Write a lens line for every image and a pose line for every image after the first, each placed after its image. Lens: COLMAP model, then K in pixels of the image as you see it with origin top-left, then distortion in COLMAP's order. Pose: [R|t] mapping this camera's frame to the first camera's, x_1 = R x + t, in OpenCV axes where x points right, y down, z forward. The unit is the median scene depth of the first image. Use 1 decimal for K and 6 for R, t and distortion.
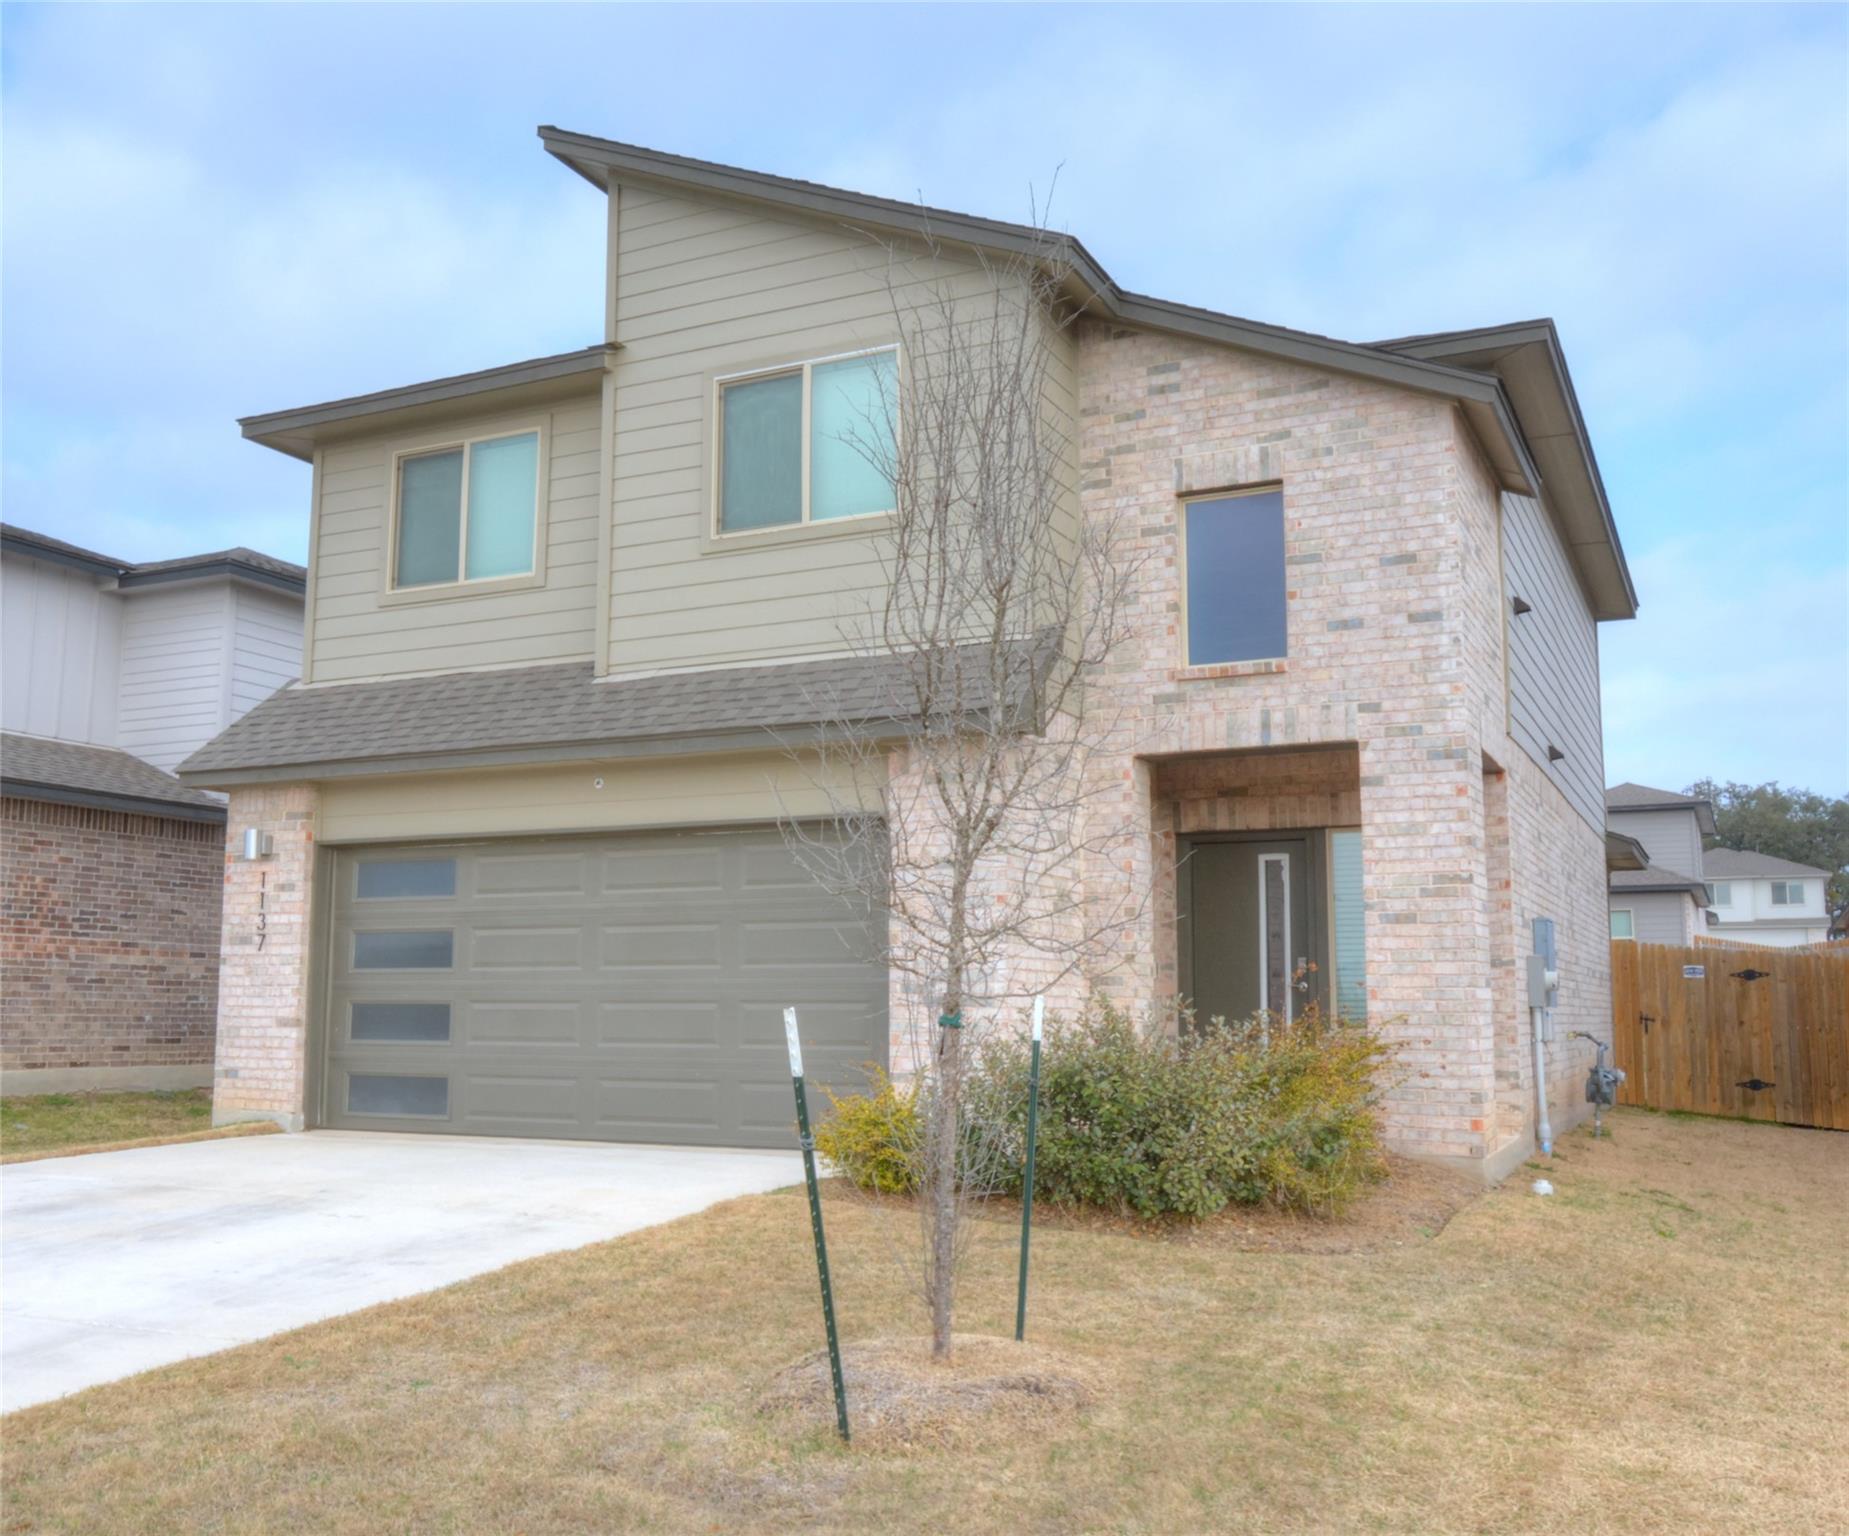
lens RADIAL K [[1728.1, 0, 923.0], [0, 1728.1, 770.4], [0, 0, 1]] dist [0.009782, 0.000000]
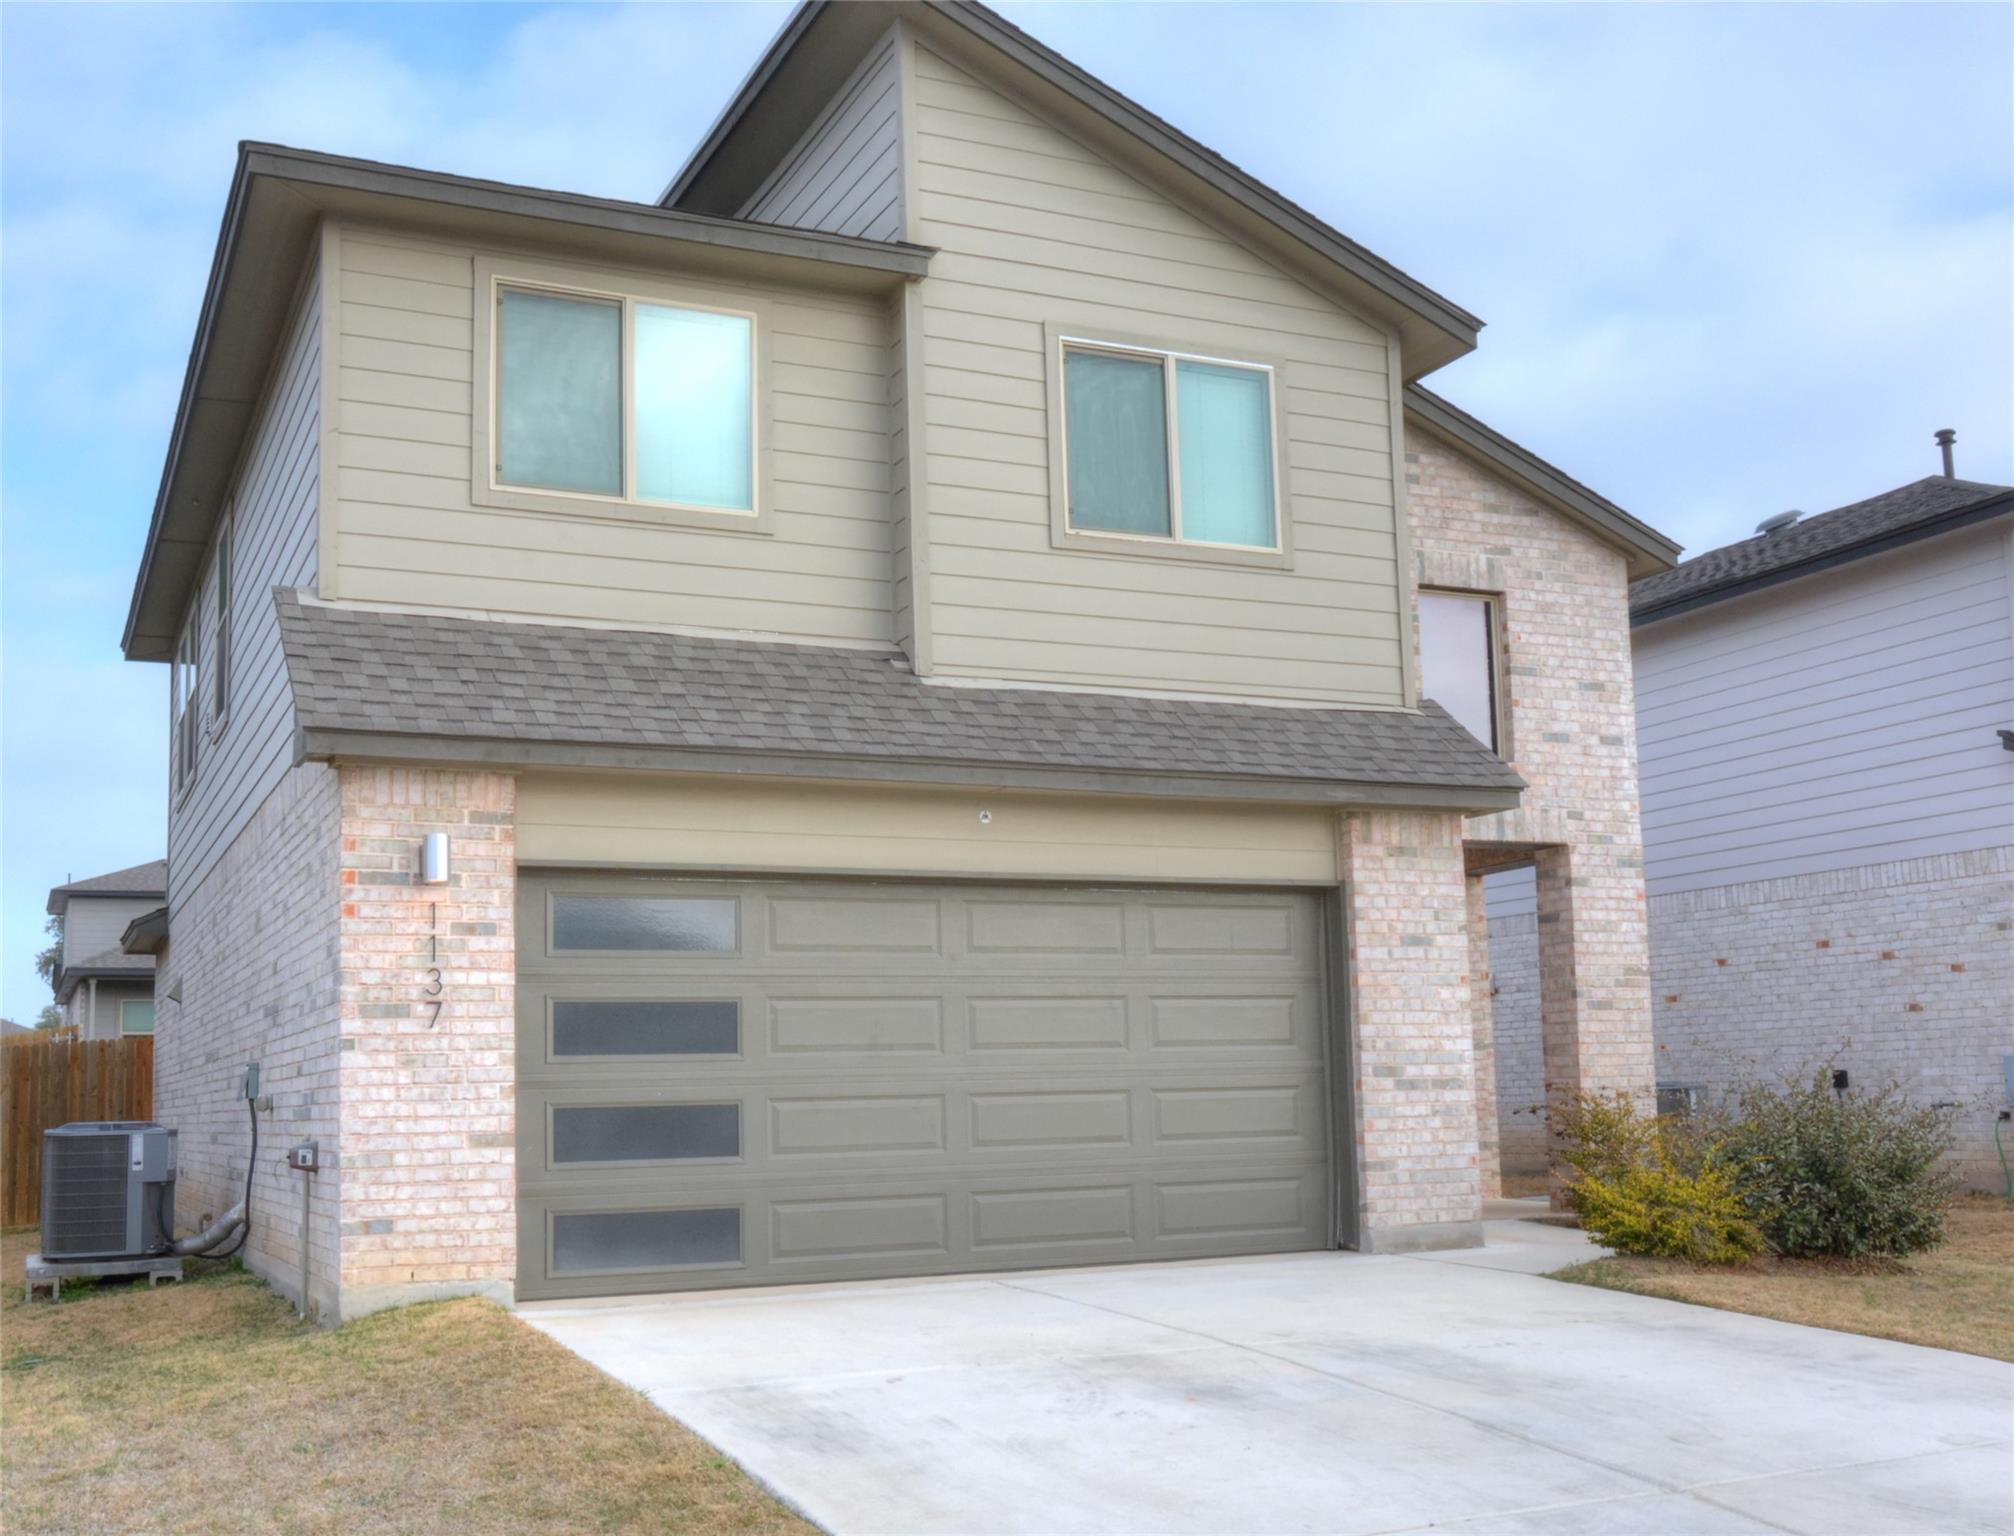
lens RADIAL K [[2064.4, 0, 979.0], [0, 2064.4, 843.9], [0, 0, 1]] dist [0.017781, 0.000000]
pose [[0.632094, 0.075558, 0.771199, -0.980763], [-0.079579, 0.996302, -0.032388, 0.054068], [-0.770795, -0.040899, 0.635769, 0.436935]]
